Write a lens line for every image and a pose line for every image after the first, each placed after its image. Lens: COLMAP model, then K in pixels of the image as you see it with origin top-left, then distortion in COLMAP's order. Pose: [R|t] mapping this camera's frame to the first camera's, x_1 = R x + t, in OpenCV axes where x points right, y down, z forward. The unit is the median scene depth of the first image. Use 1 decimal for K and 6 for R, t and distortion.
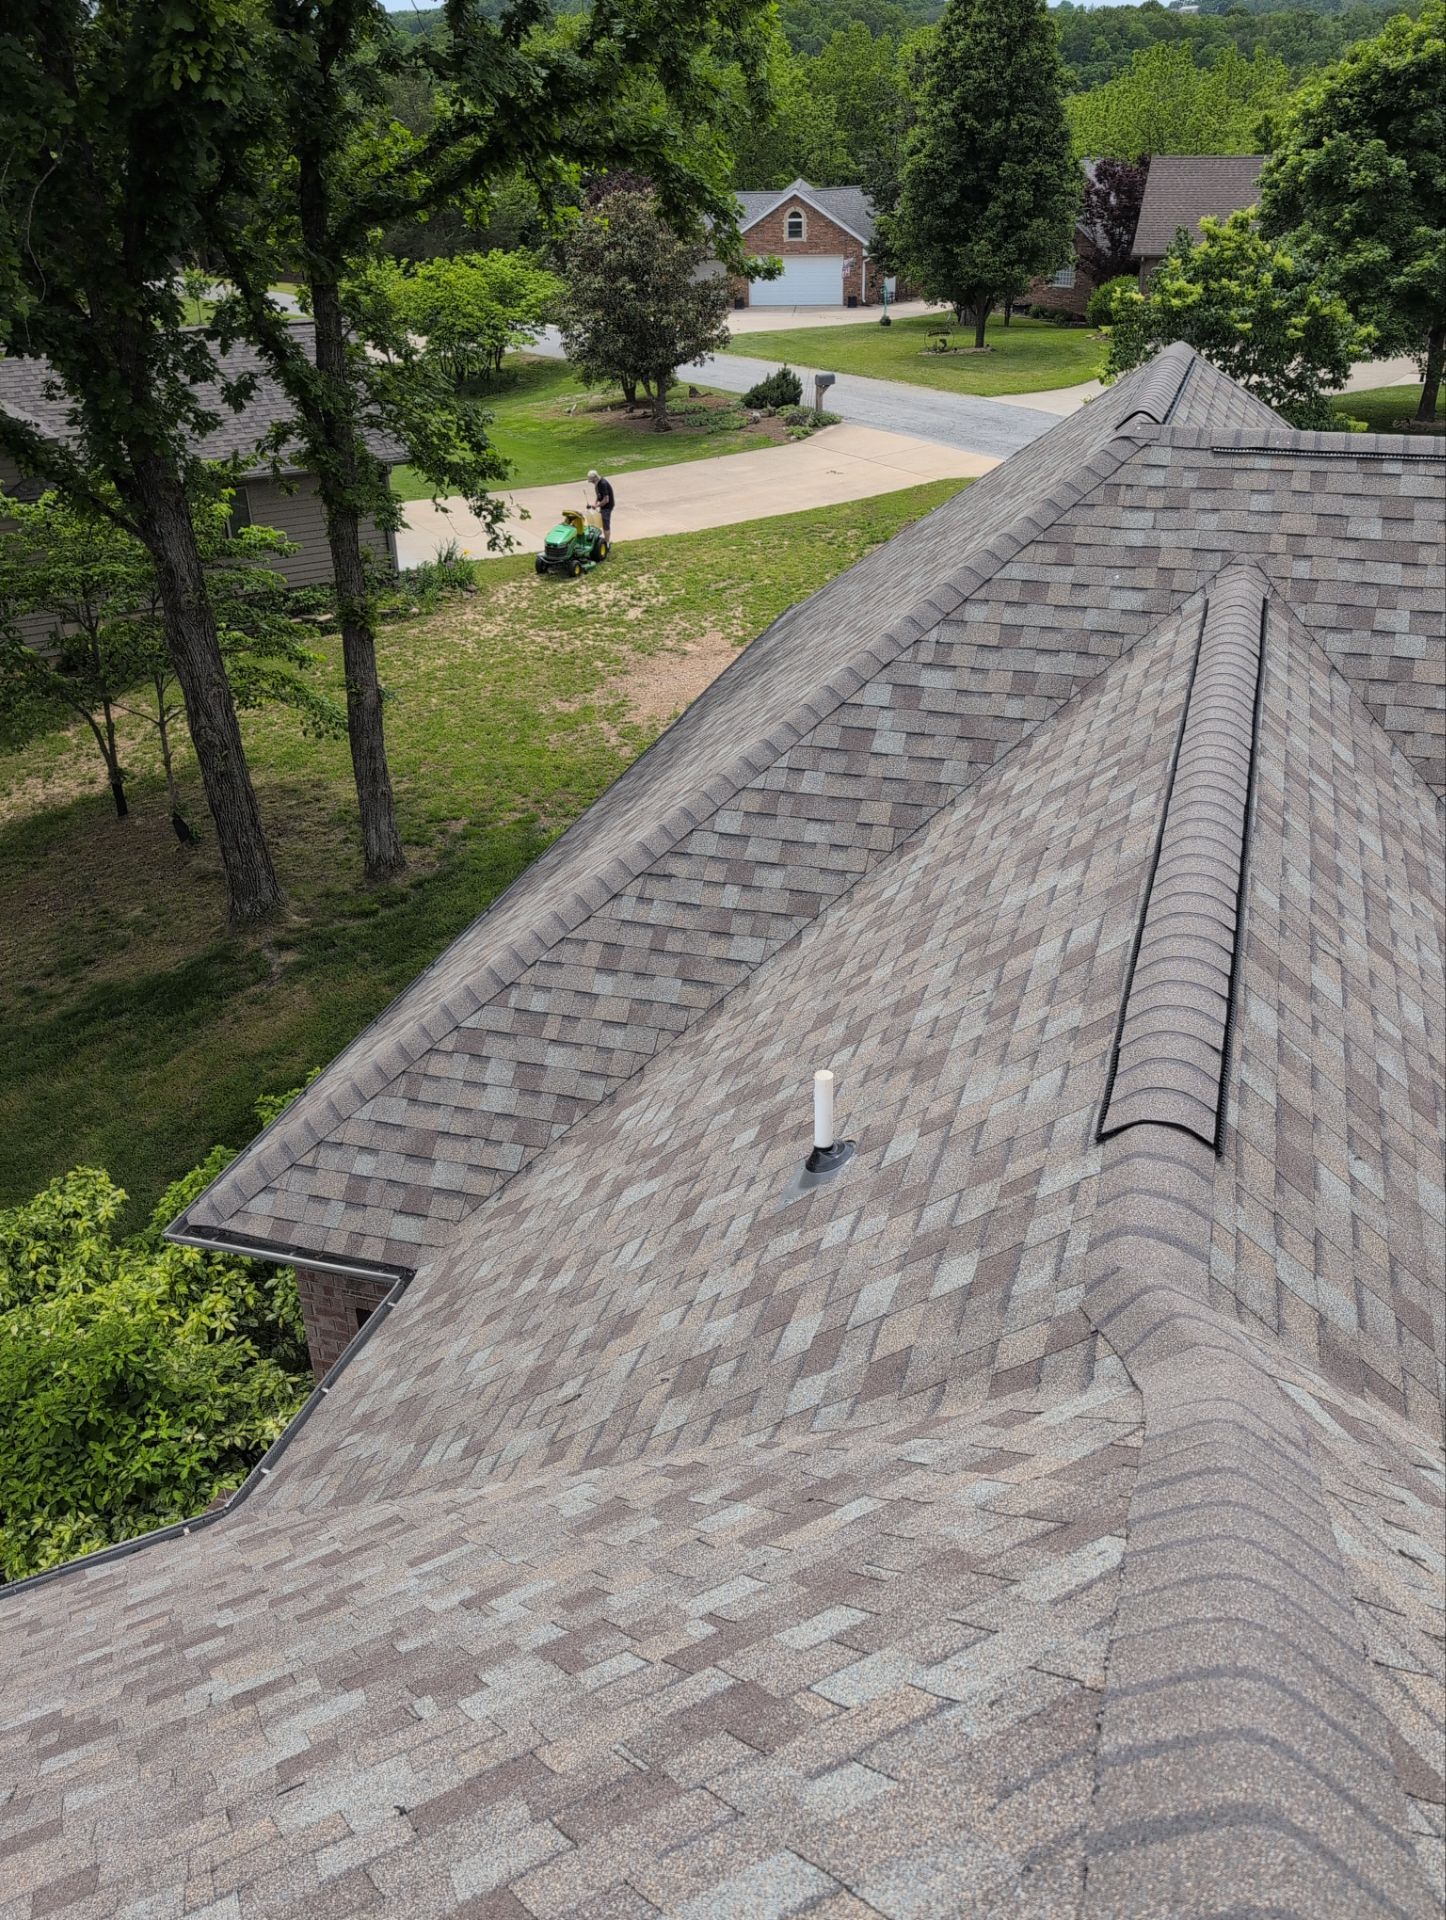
lens RADIAL K [[1614.8, 0, 735.2], [0, 1614.8, 965.7], [0, 0, 1]] dist [0.013258, -0.003001]
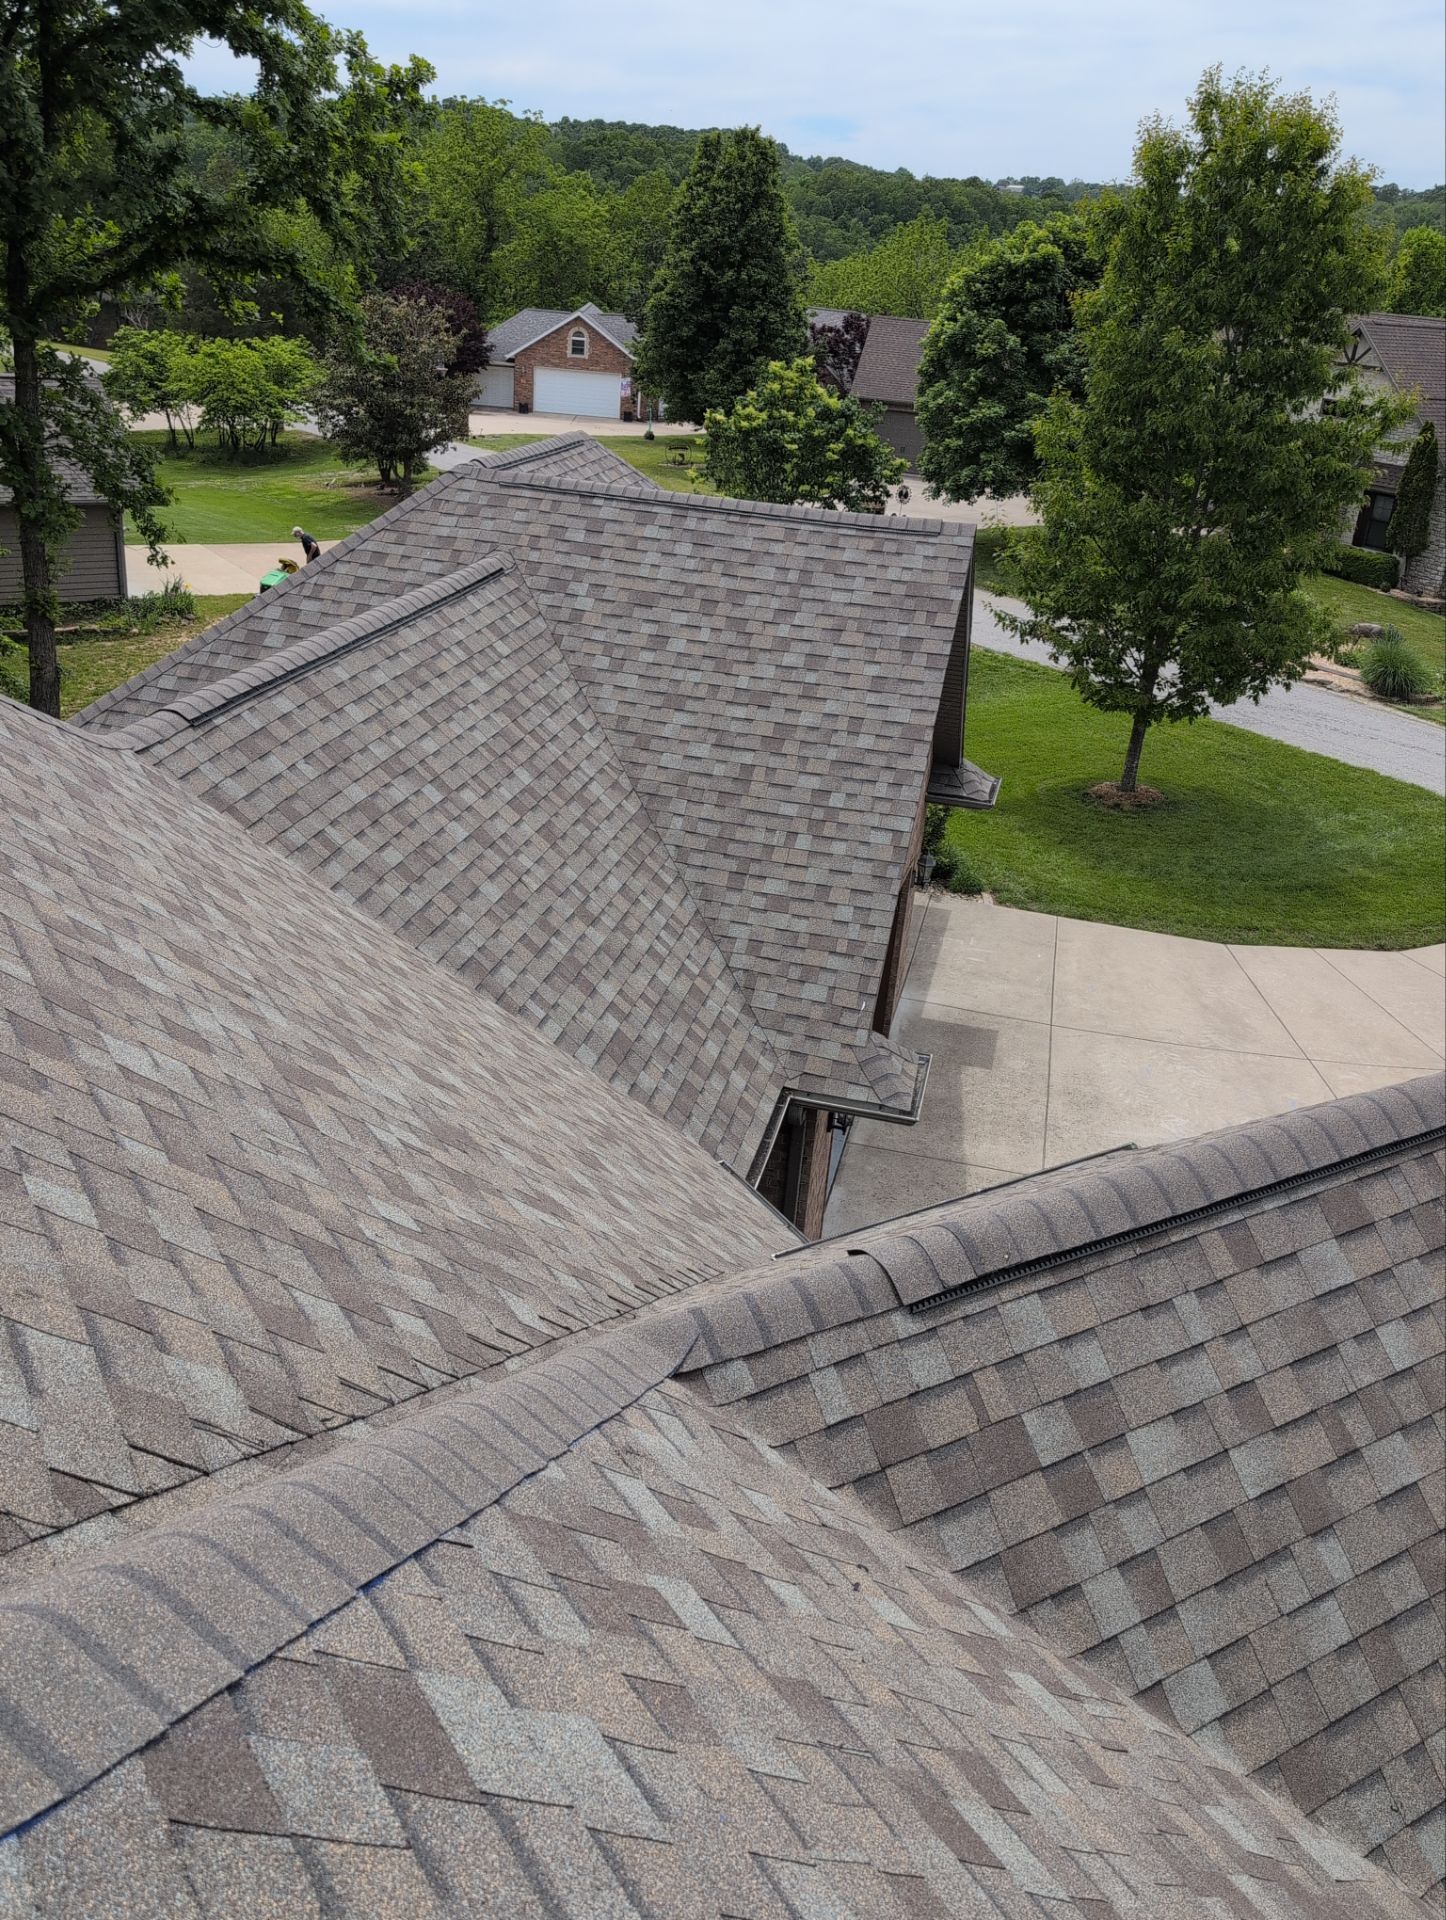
lens RADIAL K [[1614.8, 0, 735.2], [0, 1614.8, 965.7], [0, 0, 1]] dist [0.013258, -0.003001]
pose [[0.991958, 0.054229, 0.114363, 0.108456], [-0.046710, 0.996630, -0.067431, 0.076464], [-0.117635, 0.061547, 0.991148, -0.176890]]
